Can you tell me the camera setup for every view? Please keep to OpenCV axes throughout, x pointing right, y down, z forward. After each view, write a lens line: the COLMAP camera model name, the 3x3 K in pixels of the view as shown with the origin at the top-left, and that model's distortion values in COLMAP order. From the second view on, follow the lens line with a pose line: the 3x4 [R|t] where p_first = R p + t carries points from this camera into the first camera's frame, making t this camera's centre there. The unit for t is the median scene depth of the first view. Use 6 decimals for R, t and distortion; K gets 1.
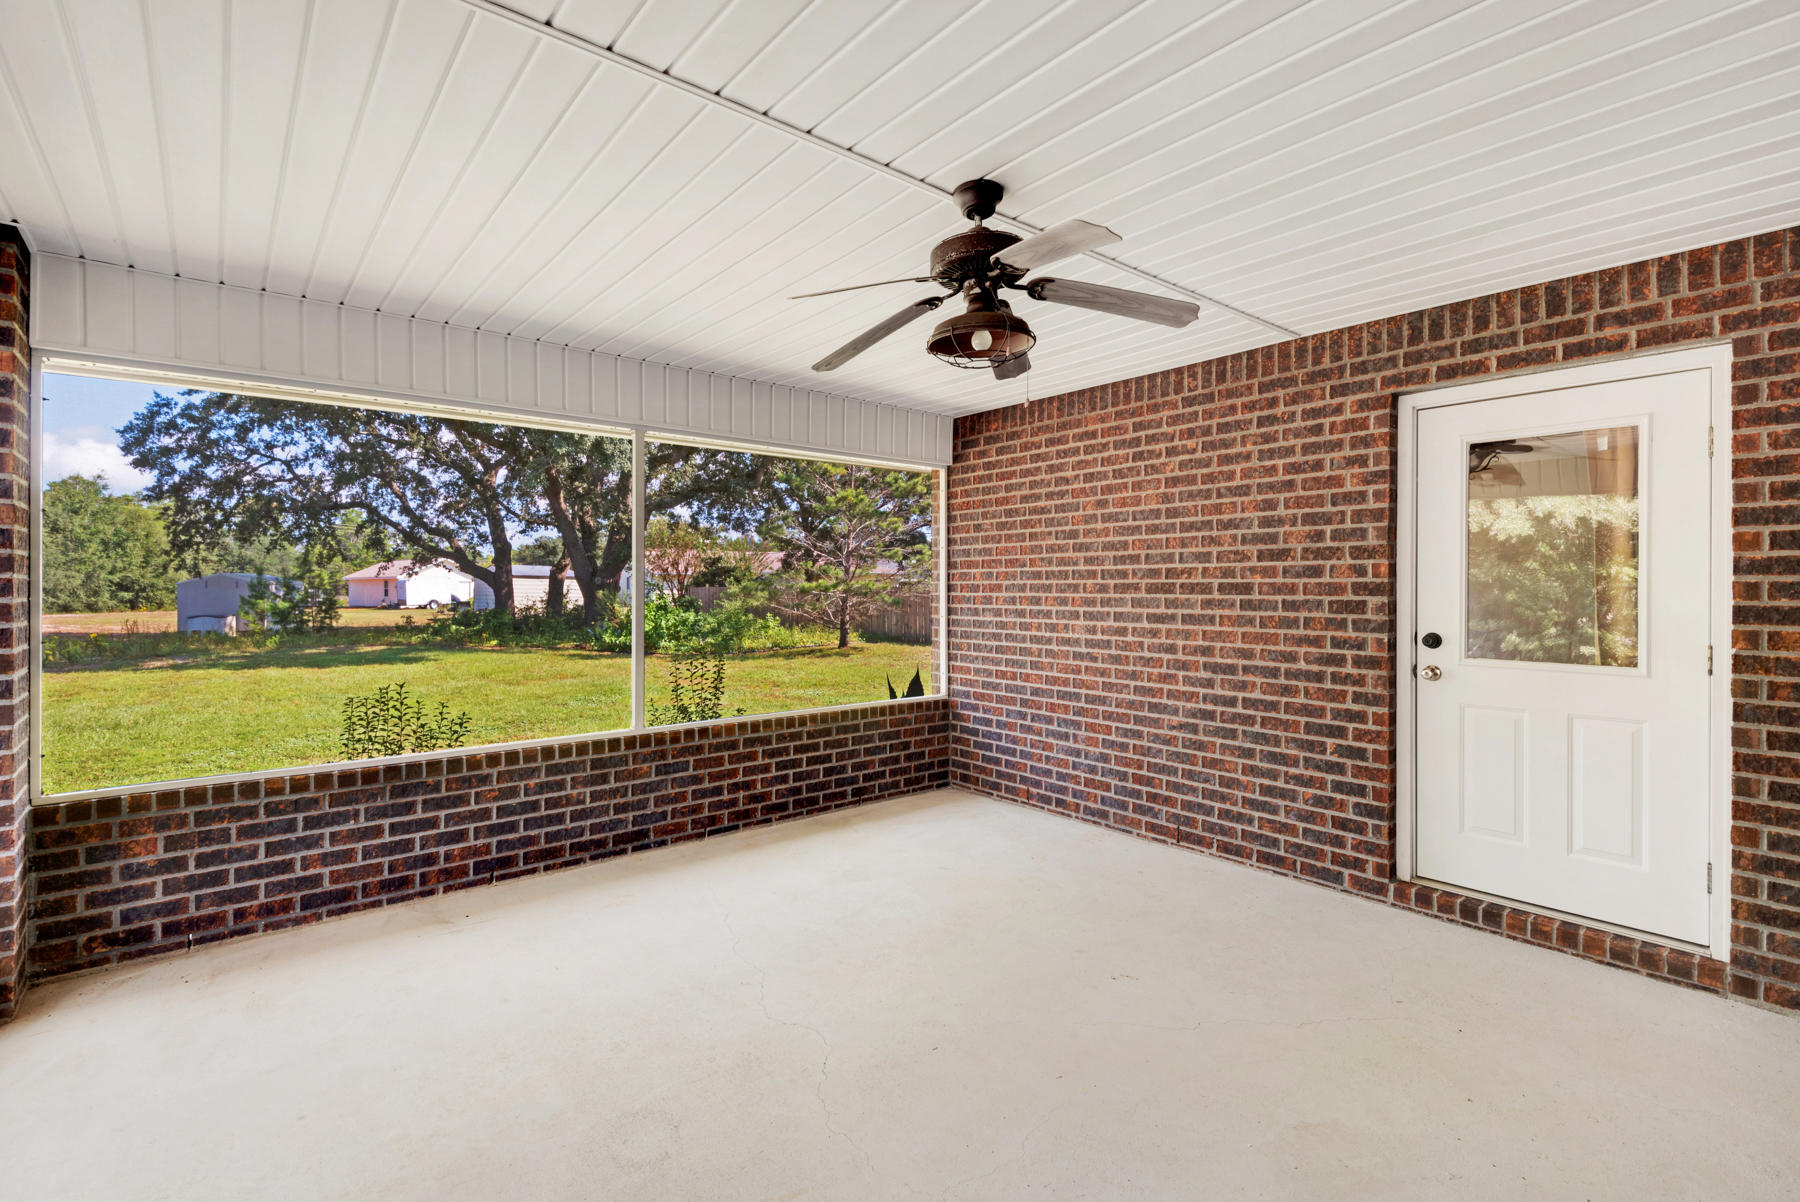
lens RADIAL K [[810.5, 0, 896.7], [0, 810.5, 598.5], [0, 0, 1]] dist [0.024556, -0.012761]
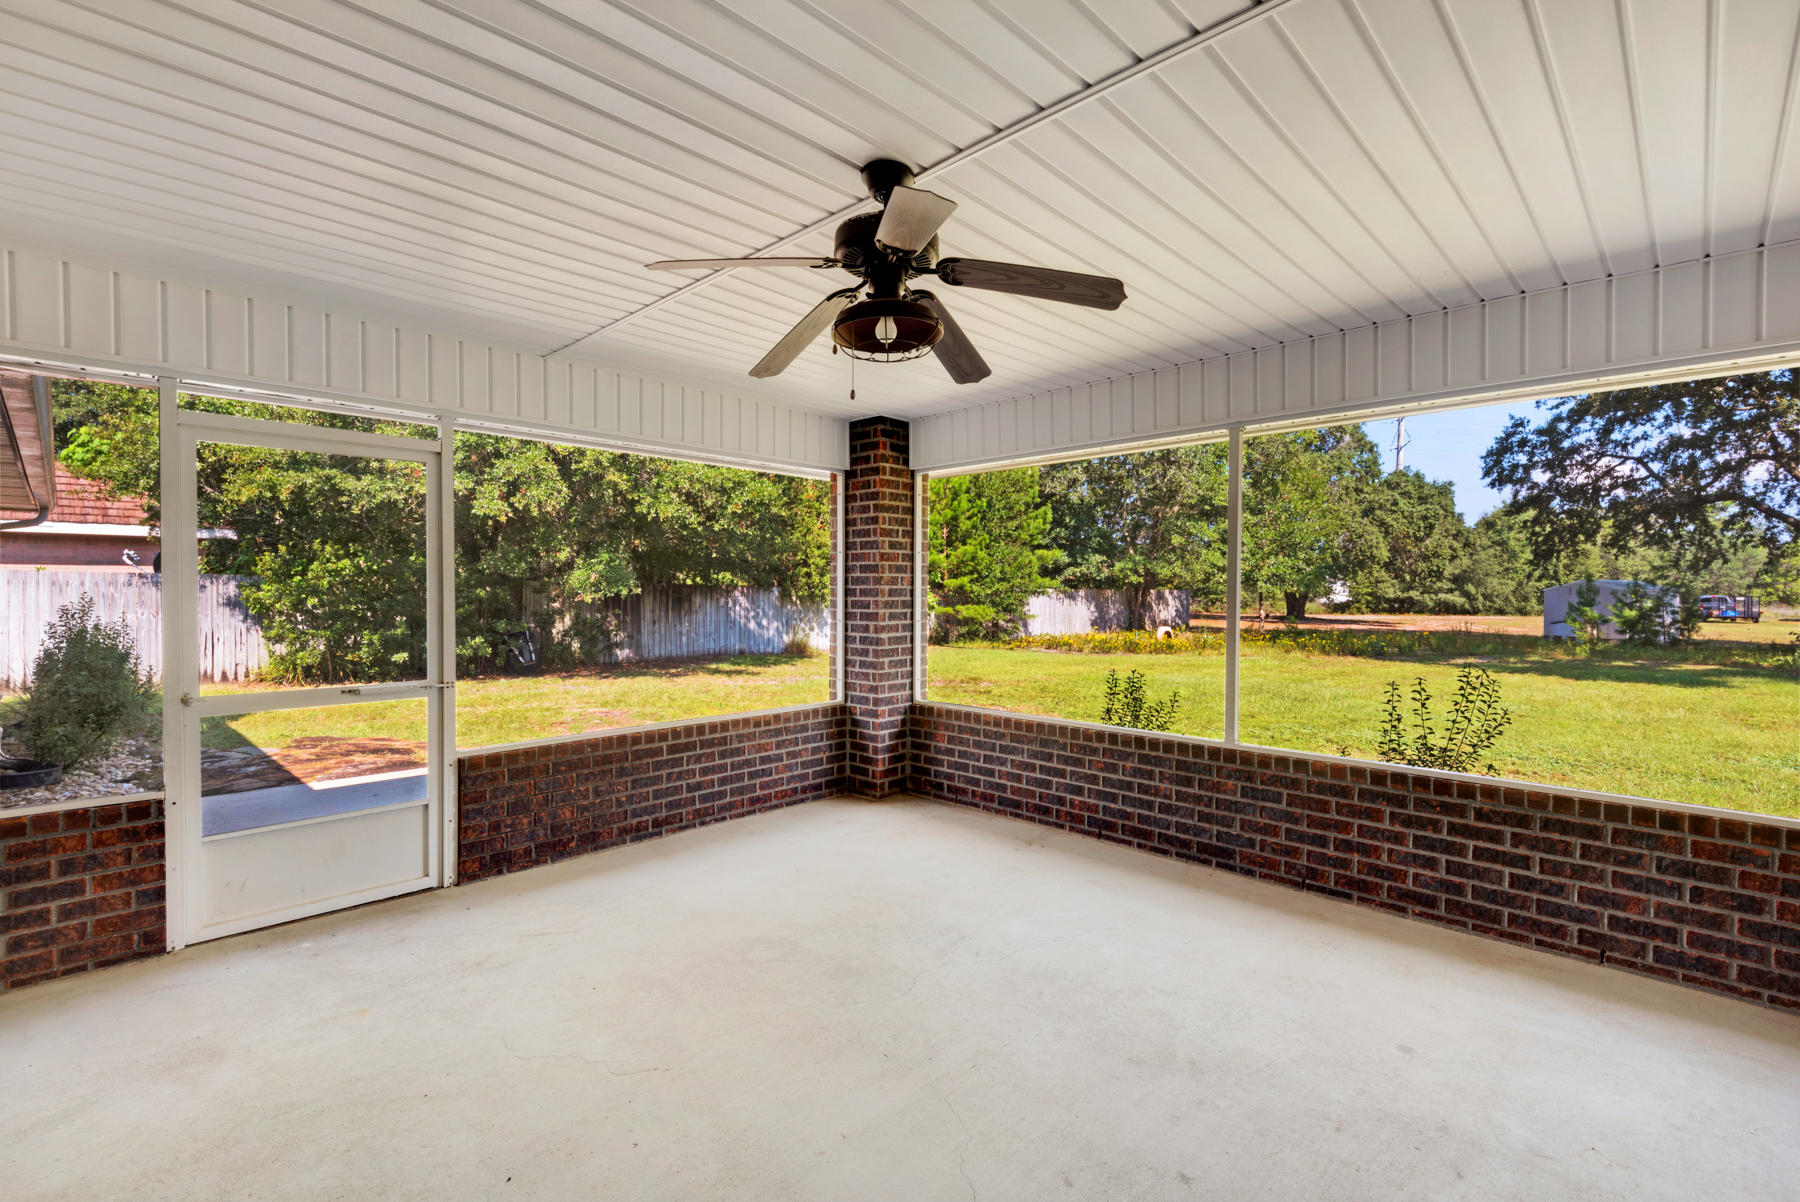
lens RADIAL K [[834.6, 0, 929.5], [0, 834.6, 618.8], [0, 0, 1]] dist [0.000288, -0.000002]
pose [[0.108242, 0.034311, -0.993532, 0.528761], [-0.018776, 0.999297, 0.032465, -0.008029], [0.993947, 0.015140, 0.108810, 0.471787]]
